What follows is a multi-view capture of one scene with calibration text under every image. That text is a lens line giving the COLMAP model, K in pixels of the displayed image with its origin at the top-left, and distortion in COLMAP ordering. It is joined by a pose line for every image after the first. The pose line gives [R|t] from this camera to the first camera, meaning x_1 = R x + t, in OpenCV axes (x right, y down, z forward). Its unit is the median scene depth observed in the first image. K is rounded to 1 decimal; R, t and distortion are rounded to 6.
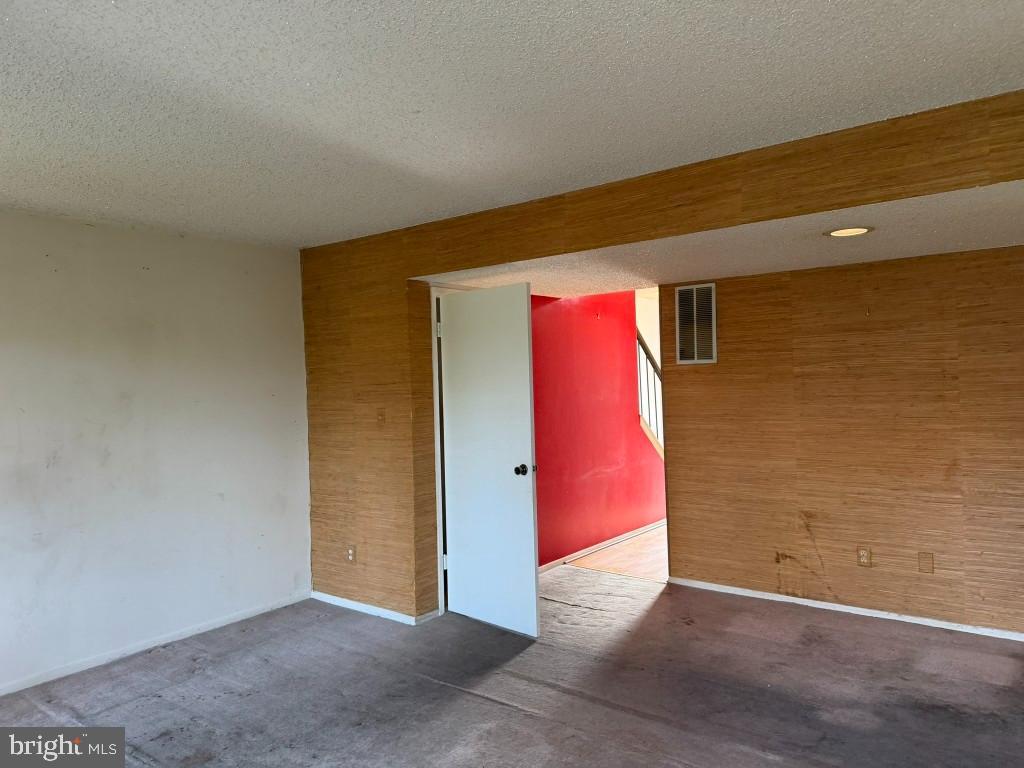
lens RADIAL K [[717.6, 0, 514.8], [0, 717.6, 378.1], [0, 0, 1]] dist [0.102852, -0.142595]
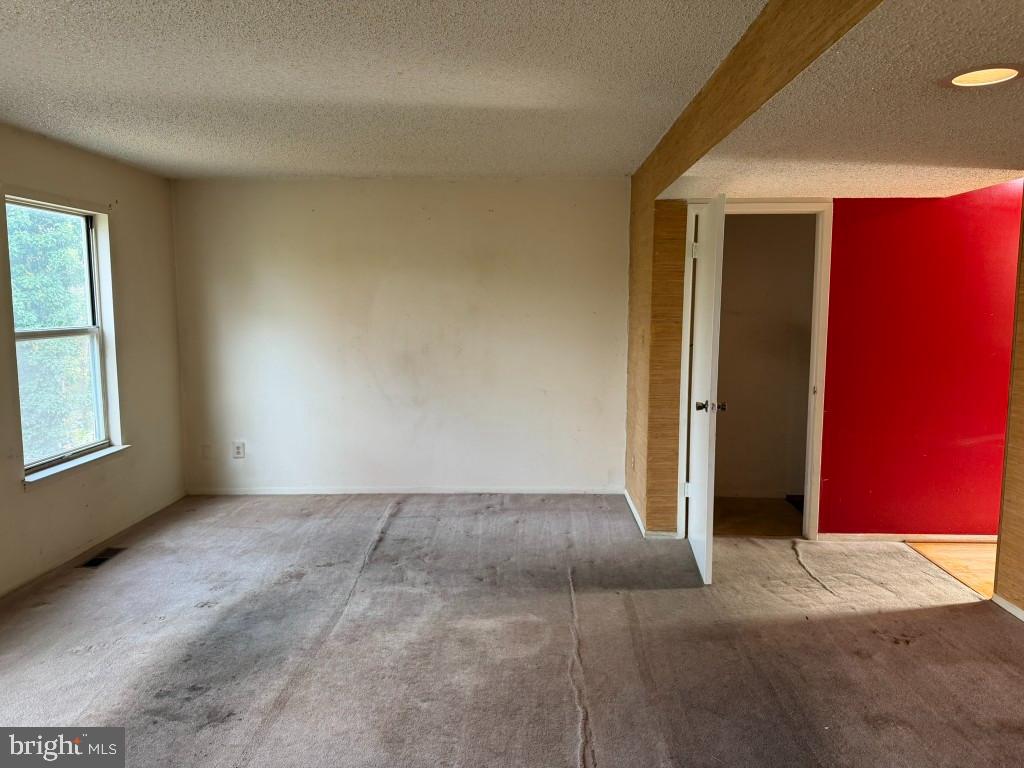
lens RADIAL K [[717.6, 0, 514.8], [0, 717.6, 378.1], [0, 0, 1]] dist [0.102852, -0.142595]
pose [[0.589658, 0.118071, -0.798976, 0.588170], [-0.021347, 0.991189, 0.130721, -0.022359], [0.807371, -0.060025, 0.586983, 0.262801]]
